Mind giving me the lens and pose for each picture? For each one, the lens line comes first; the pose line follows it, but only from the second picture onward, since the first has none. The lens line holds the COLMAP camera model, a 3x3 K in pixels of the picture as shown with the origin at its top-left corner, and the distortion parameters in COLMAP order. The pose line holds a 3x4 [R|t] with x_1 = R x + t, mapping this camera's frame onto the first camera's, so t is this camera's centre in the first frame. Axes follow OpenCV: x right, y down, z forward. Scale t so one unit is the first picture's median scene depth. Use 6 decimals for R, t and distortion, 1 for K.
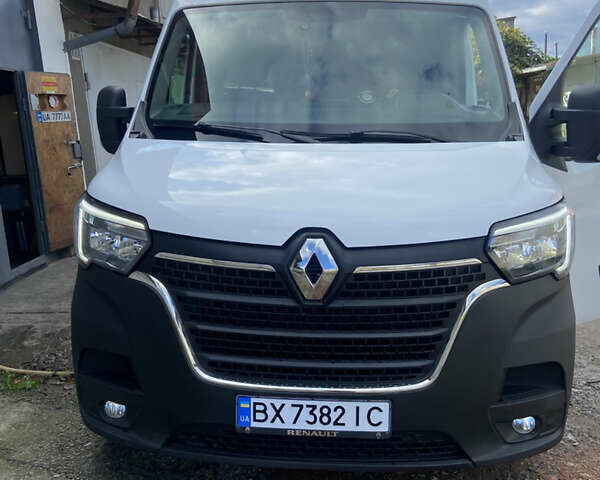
lens RADIAL K [[628.1, 0, 298.3], [0, 628.1, 229.8], [0, 0, 1]] dist [0.039993, -0.004051]
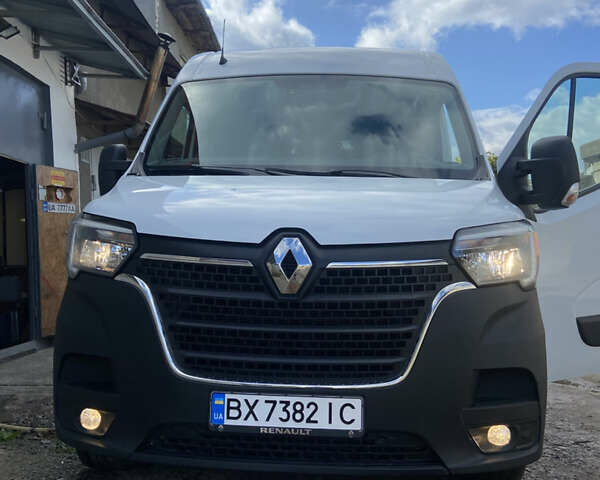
lens RADIAL K [[628.1, 0, 298.3], [0, 628.1, 229.8], [0, 0, 1]] dist [0.039993, -0.004051]
pose [[0.999869, 0.015978, -0.002443, 0.040137], [-0.016128, 0.976135, -0.216565, 0.225591], [-0.001076, 0.216576, 0.976265, -0.044956]]
